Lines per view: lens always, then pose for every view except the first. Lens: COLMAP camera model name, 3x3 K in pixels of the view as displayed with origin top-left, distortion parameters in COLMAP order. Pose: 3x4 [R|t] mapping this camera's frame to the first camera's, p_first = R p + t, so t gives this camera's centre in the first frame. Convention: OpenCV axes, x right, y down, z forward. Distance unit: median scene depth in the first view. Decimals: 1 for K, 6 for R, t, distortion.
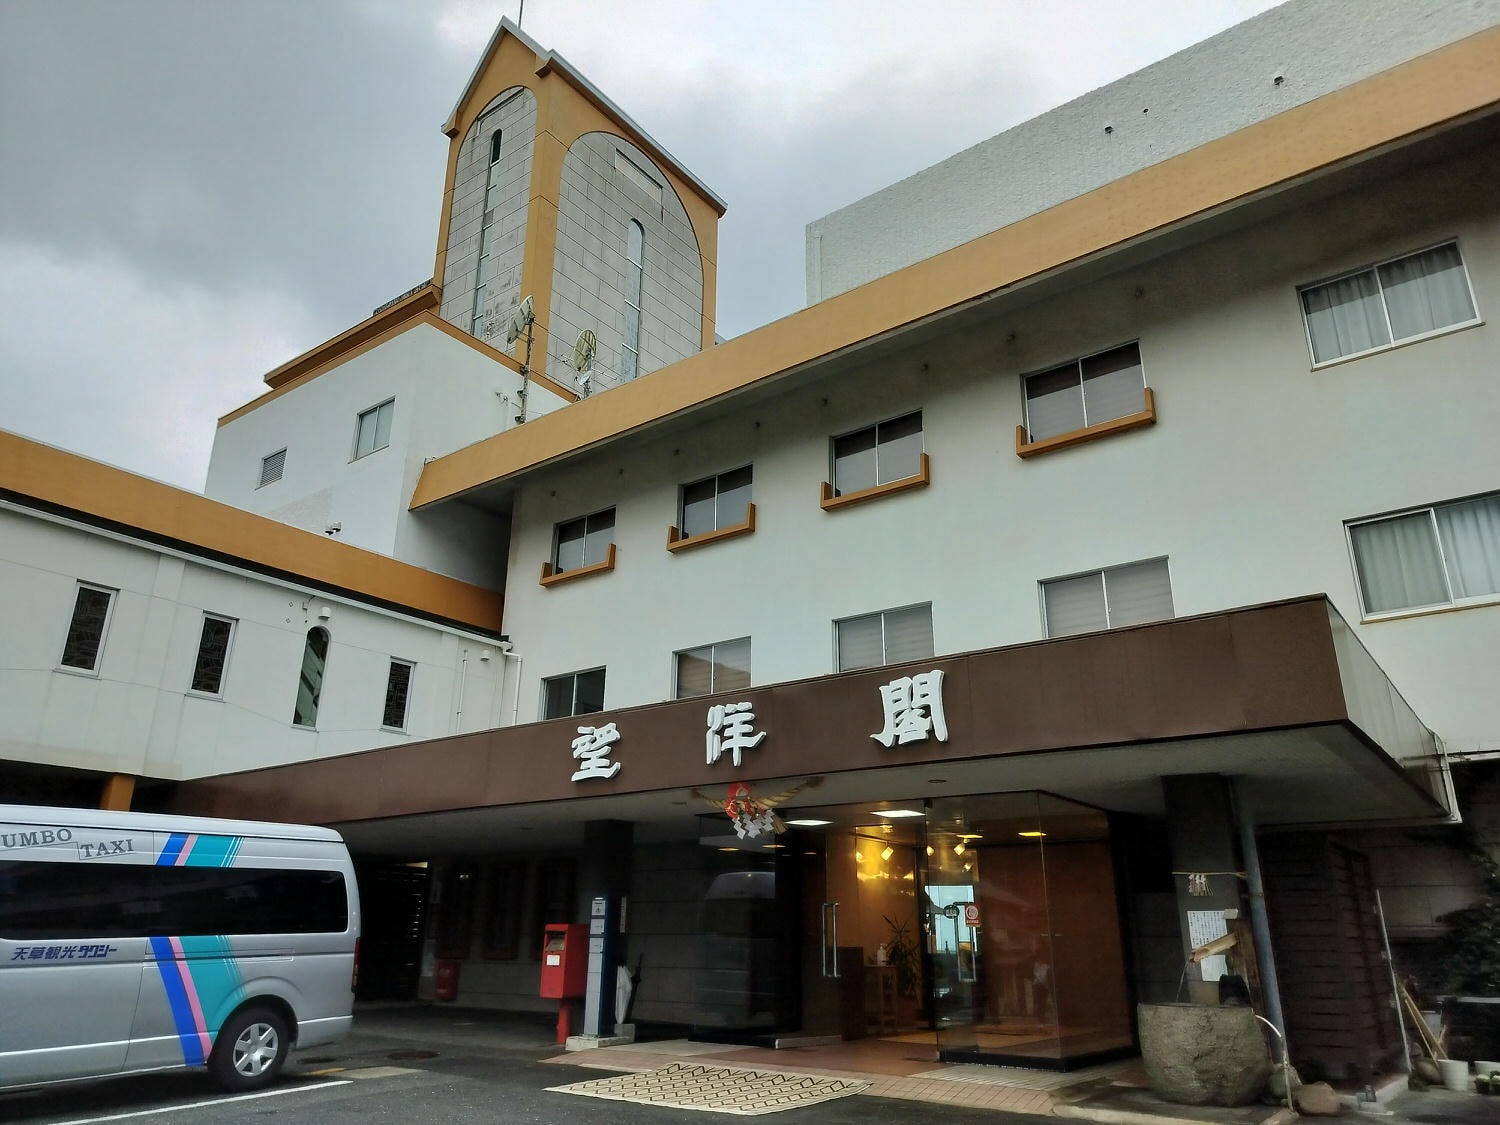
lens RADIAL K [[1054.9, 0, 750.0], [0, 1054.9, 562.5], [0, 0, 1]] dist [0.036201, 0.001111]
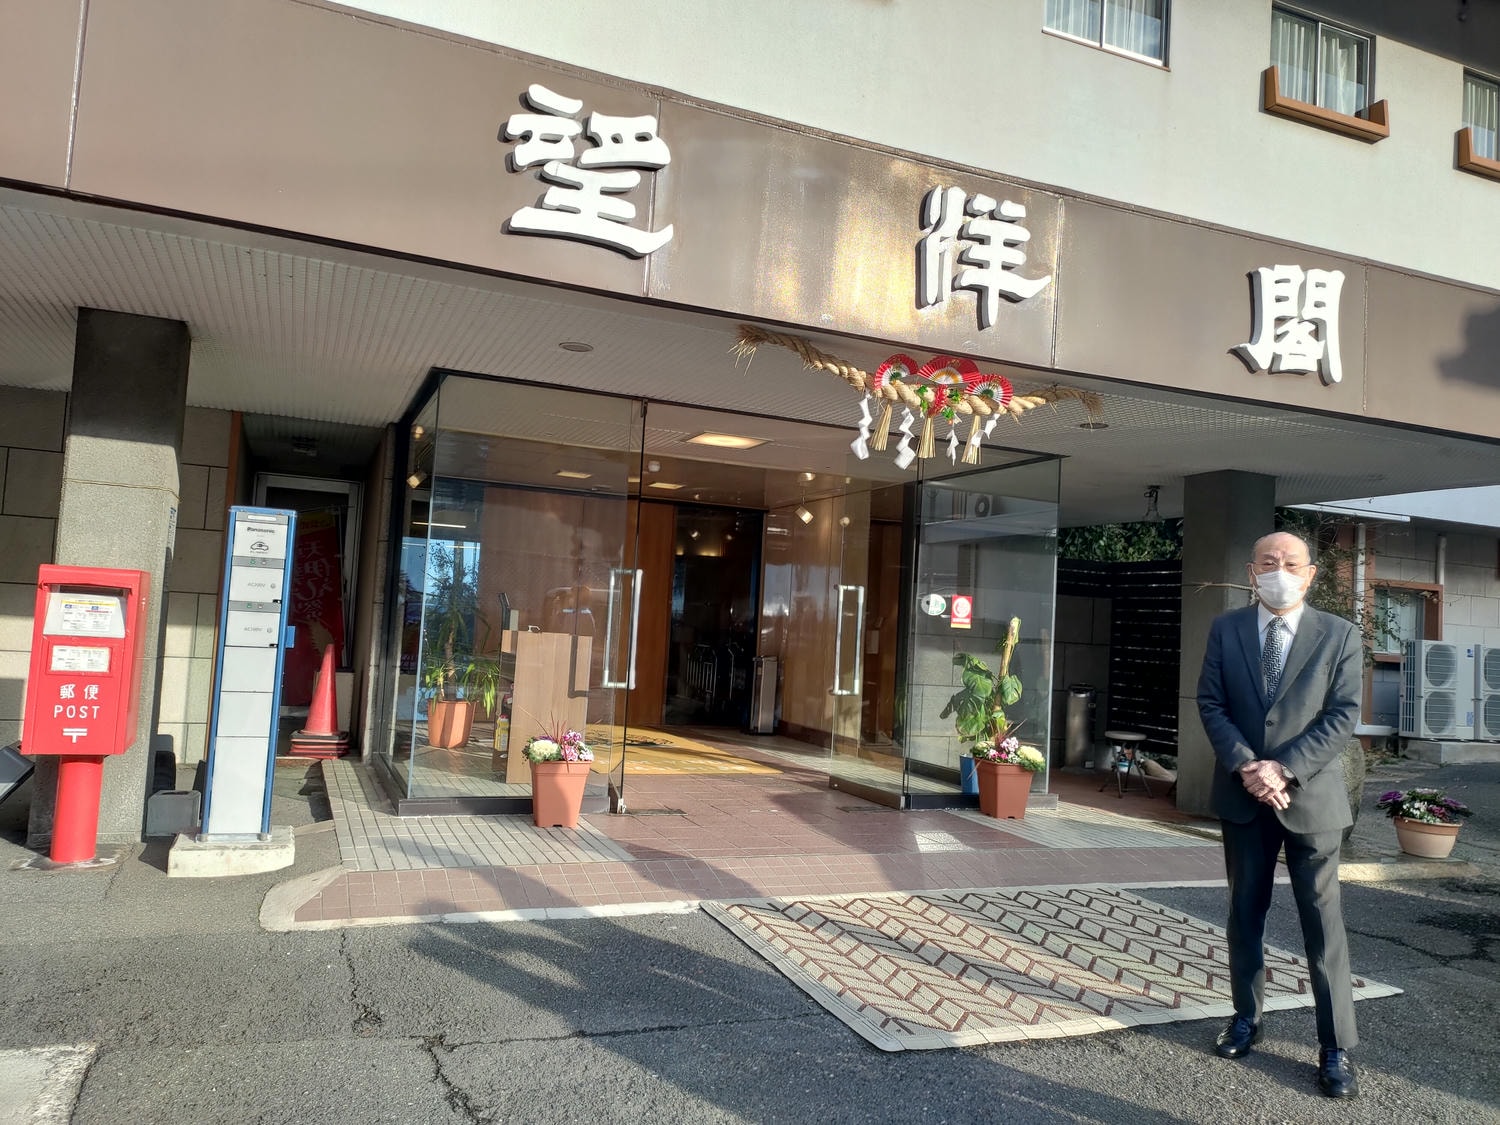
lens RADIAL K [[1054.9, 0, 750.0], [0, 1054.9, 562.5], [0, 0, 1]] dist [0.036201, 0.001111]
pose [[0.513863, 0.076913, 0.854418, -0.483050], [-0.335392, 0.934714, 0.117570, 0.274978], [-0.789593, -0.346980, 0.506111, 0.794818]]
